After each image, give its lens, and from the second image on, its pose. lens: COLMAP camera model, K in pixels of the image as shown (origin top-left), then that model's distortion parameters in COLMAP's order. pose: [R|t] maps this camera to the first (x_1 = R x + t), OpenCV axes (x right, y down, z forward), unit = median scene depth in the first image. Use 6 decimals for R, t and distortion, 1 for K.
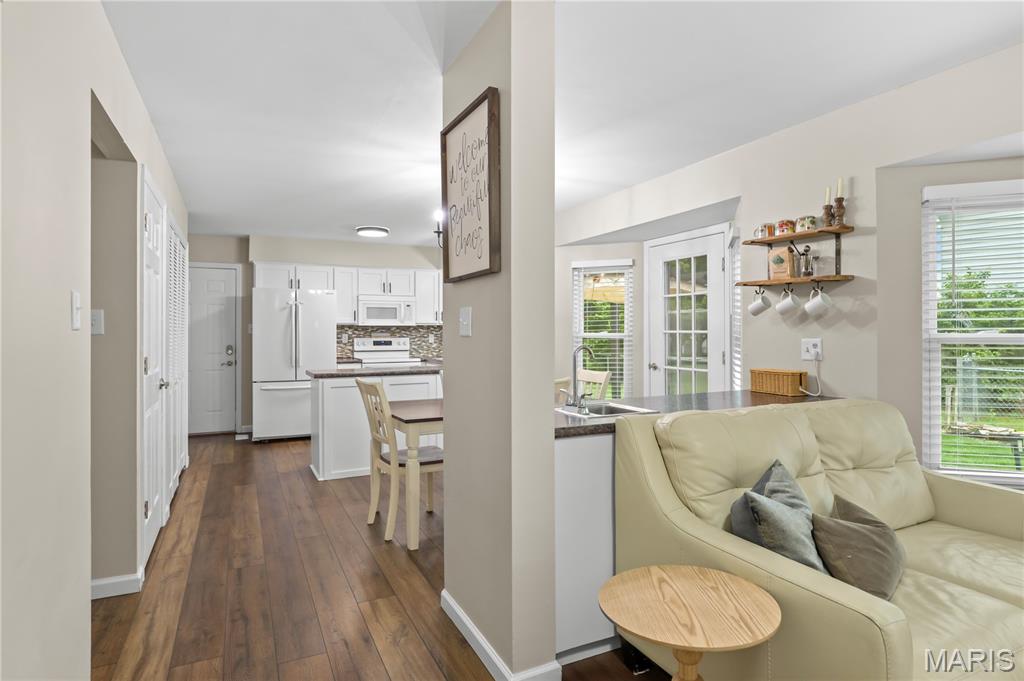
lens RADIAL K [[548.1, 0, 539.4], [0, 548.1, 321.5], [0, 0, 1]] dist [0.001305, 0.000962]
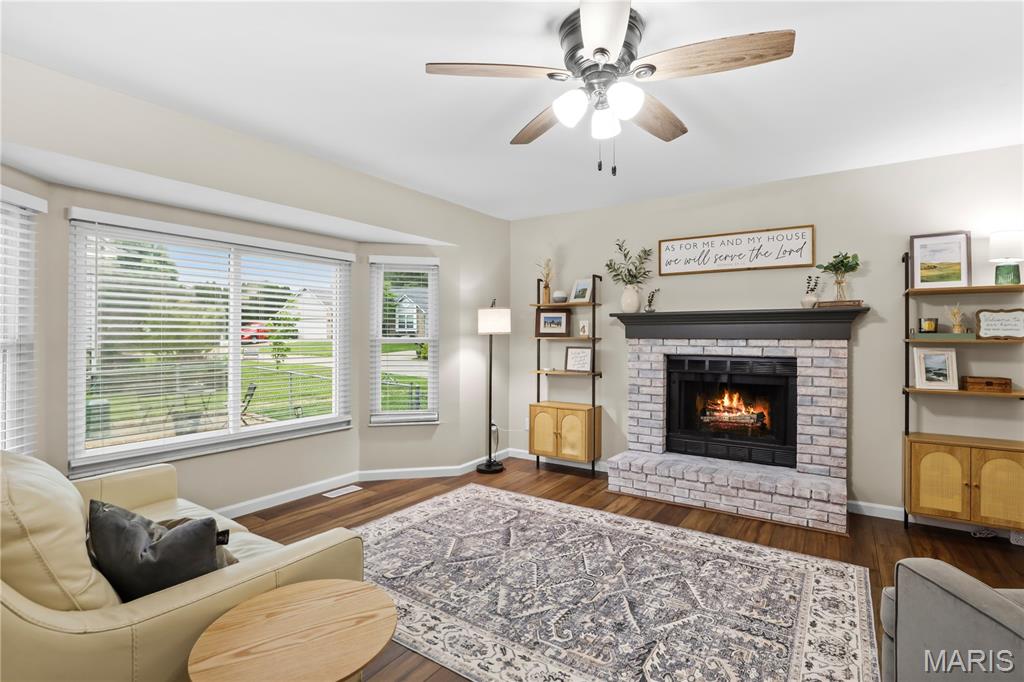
lens RADIAL K [[512.6, 0, 490.2], [0, 512.6, 332.4], [0, 0, 1]] dist [-0.008467, 0.004837]
pose [[-0.458838, 0.004744, 0.888507, -0.176331], [-0.019612, 0.999688, -0.015466, 0.005140], [-0.888304, -0.024522, -0.458601, 0.309063]]
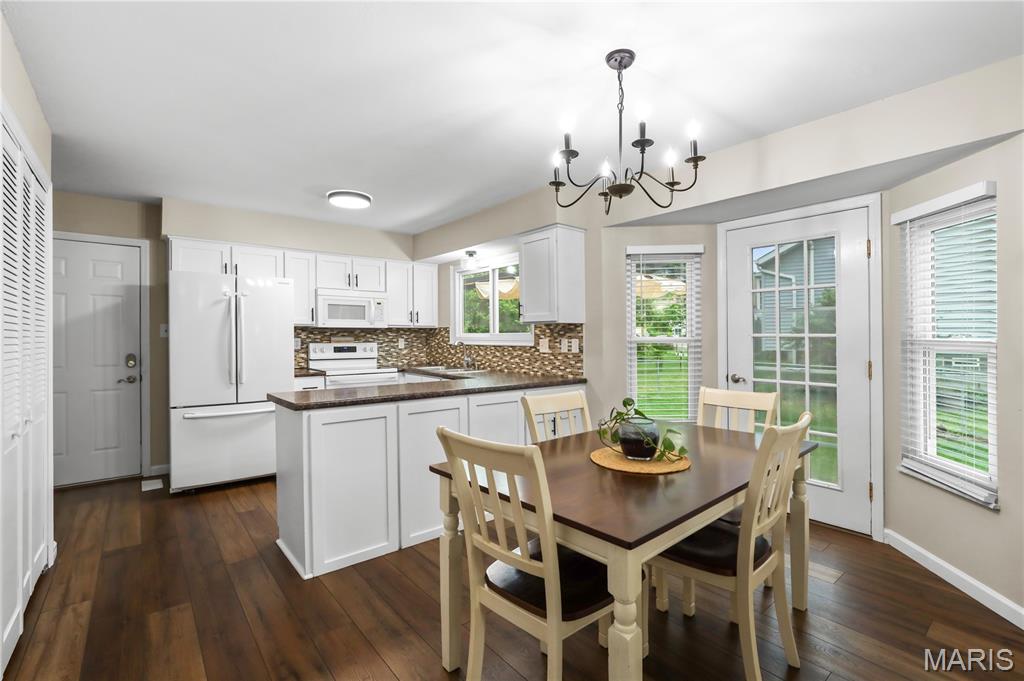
lens RADIAL K [[466.0, 0, 526.1], [0, 466.0, 335.0], [0, 0, 1]] dist [-0.009945, 0.004326]
pose [[0.980440, 0.002284, 0.196806, -0.219705], [-0.005221, 0.999883, 0.014406, 0.009618], [-0.196750, -0.015151, 0.980337, 0.377440]]
